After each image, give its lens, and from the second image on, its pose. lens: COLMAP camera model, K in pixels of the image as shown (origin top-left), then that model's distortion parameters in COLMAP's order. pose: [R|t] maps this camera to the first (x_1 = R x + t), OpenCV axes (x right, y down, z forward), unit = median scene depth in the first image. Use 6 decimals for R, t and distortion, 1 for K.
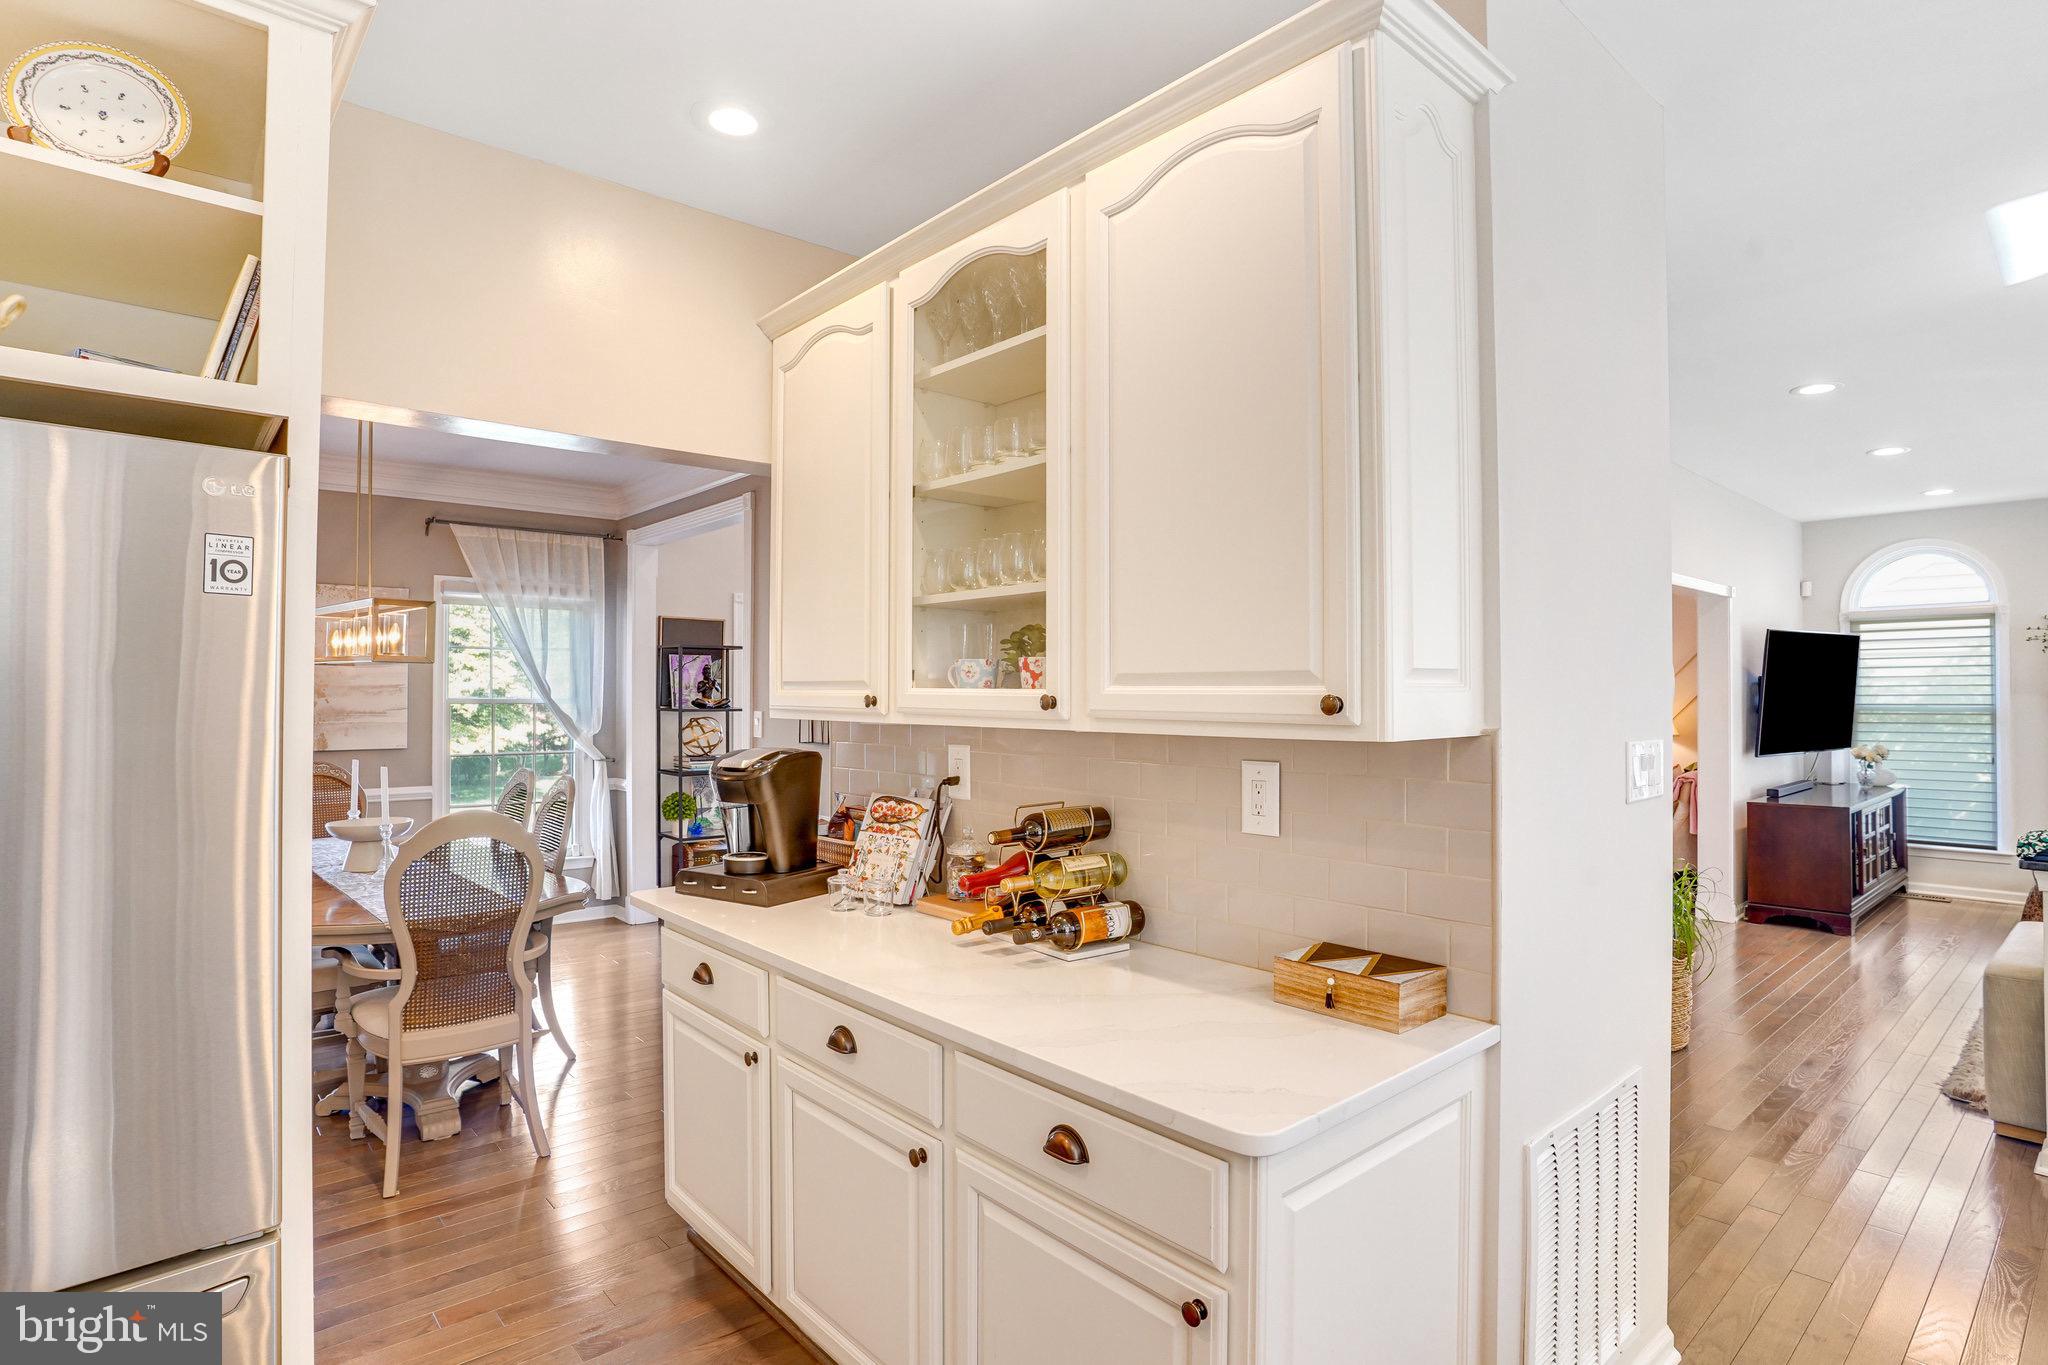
lens RADIAL K [[1027.1, 0, 1015.7], [0, 1027.1, 681.9], [0, 0, 1]] dist [-0.030741, 0.008164]
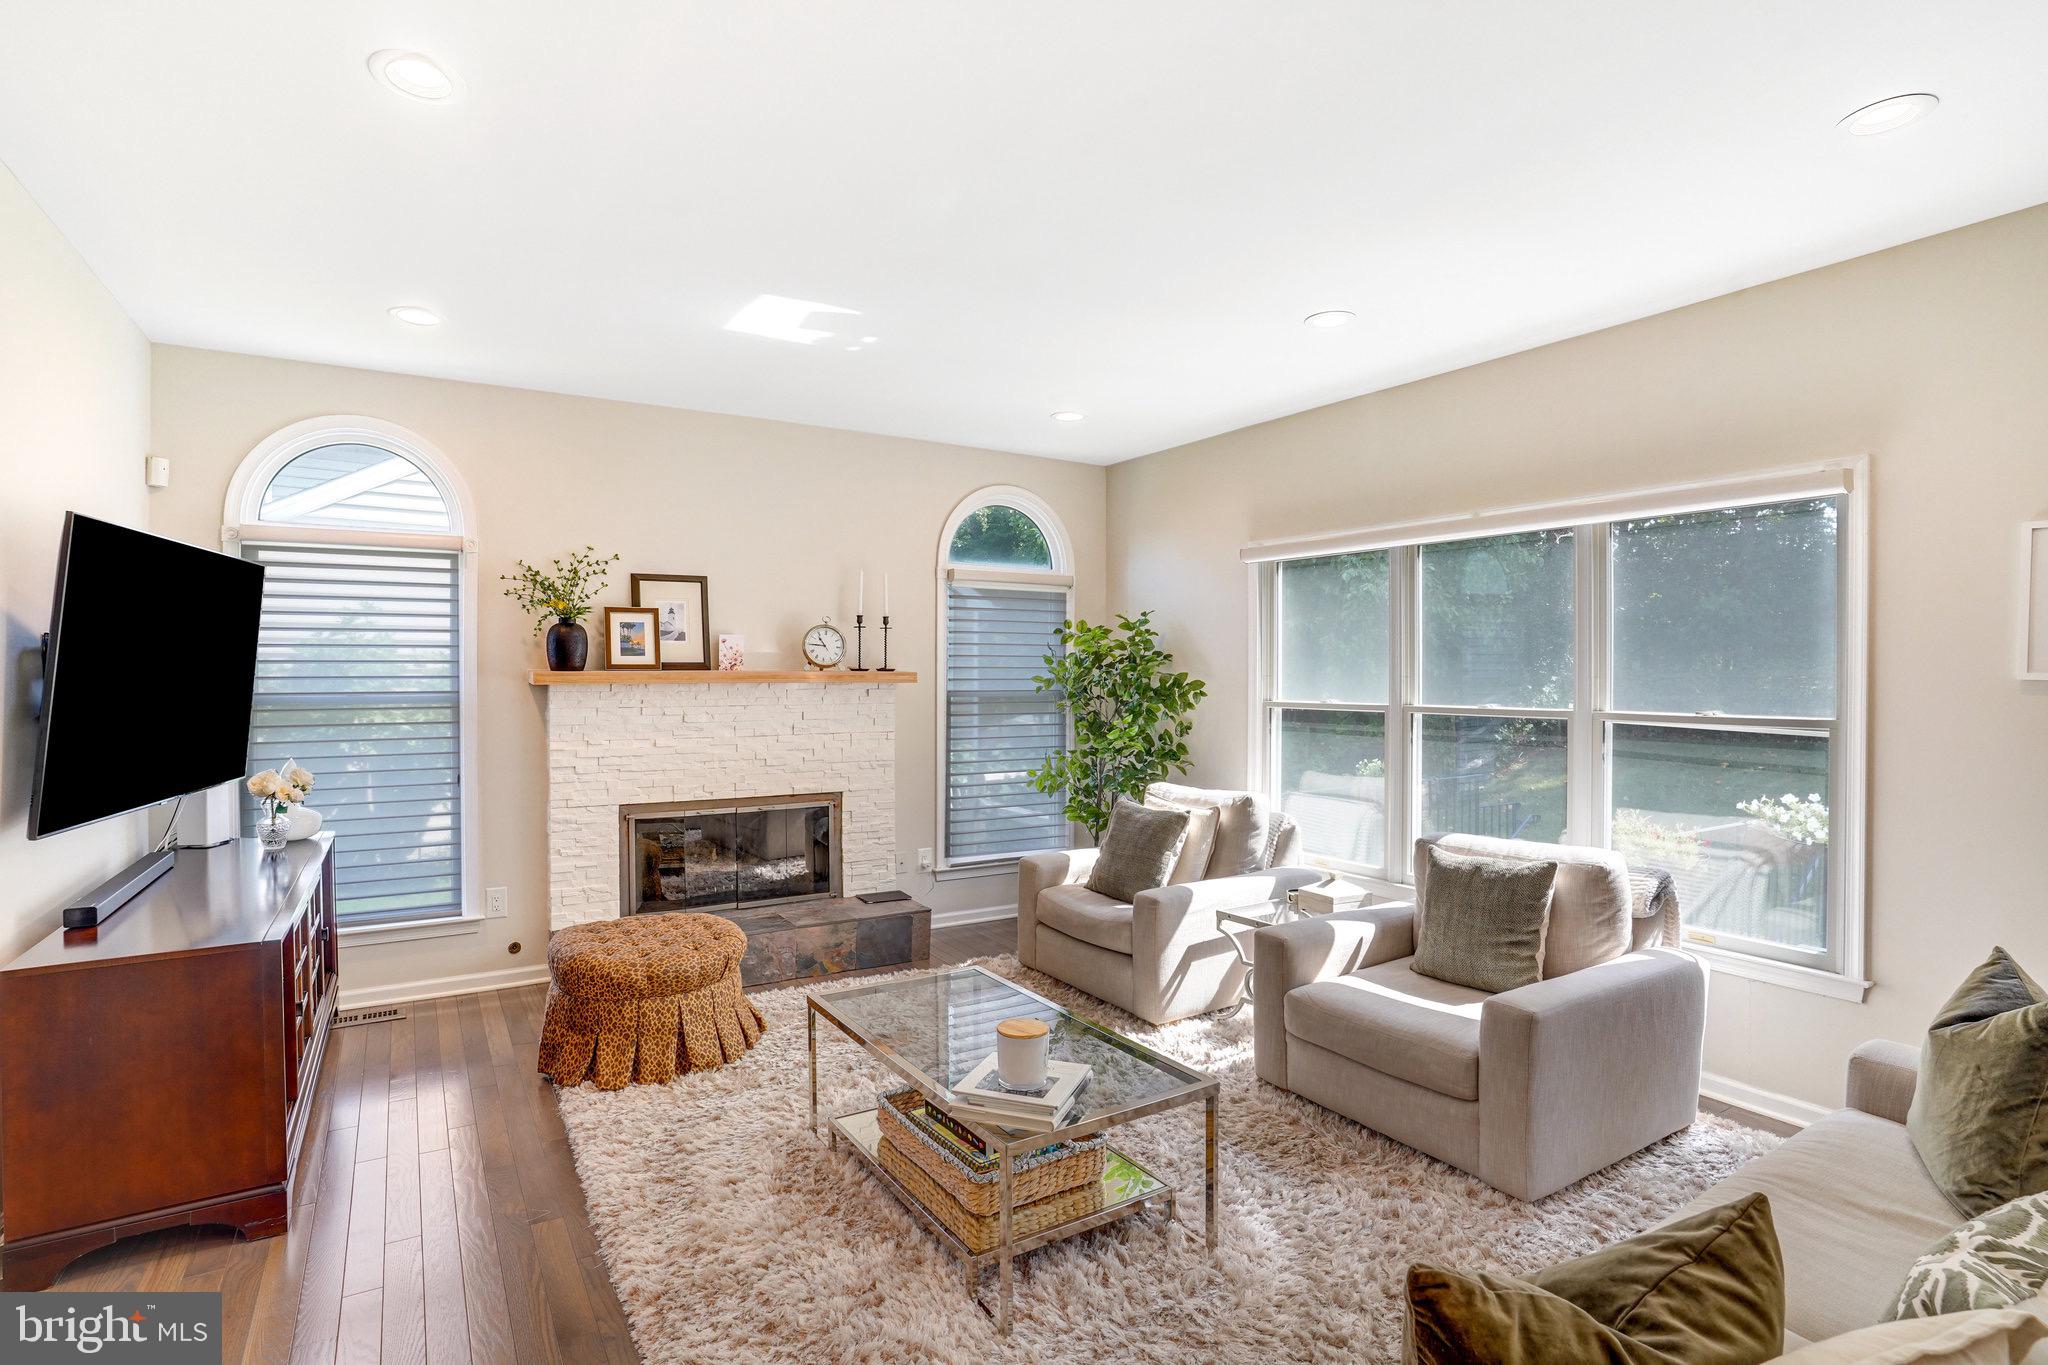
lens RADIAL K [[1027.1, 0, 1023.1], [0, 1027.1, 681.7], [0, 0, 1]] dist [-0.030741, 0.008164]
pose [[0.186082, -0.003316, 0.982529, 0.127006], [0.001390, 0.999994, 0.003112, 0.004688], [-0.982533, 0.000787, 0.186085, 0.166420]]
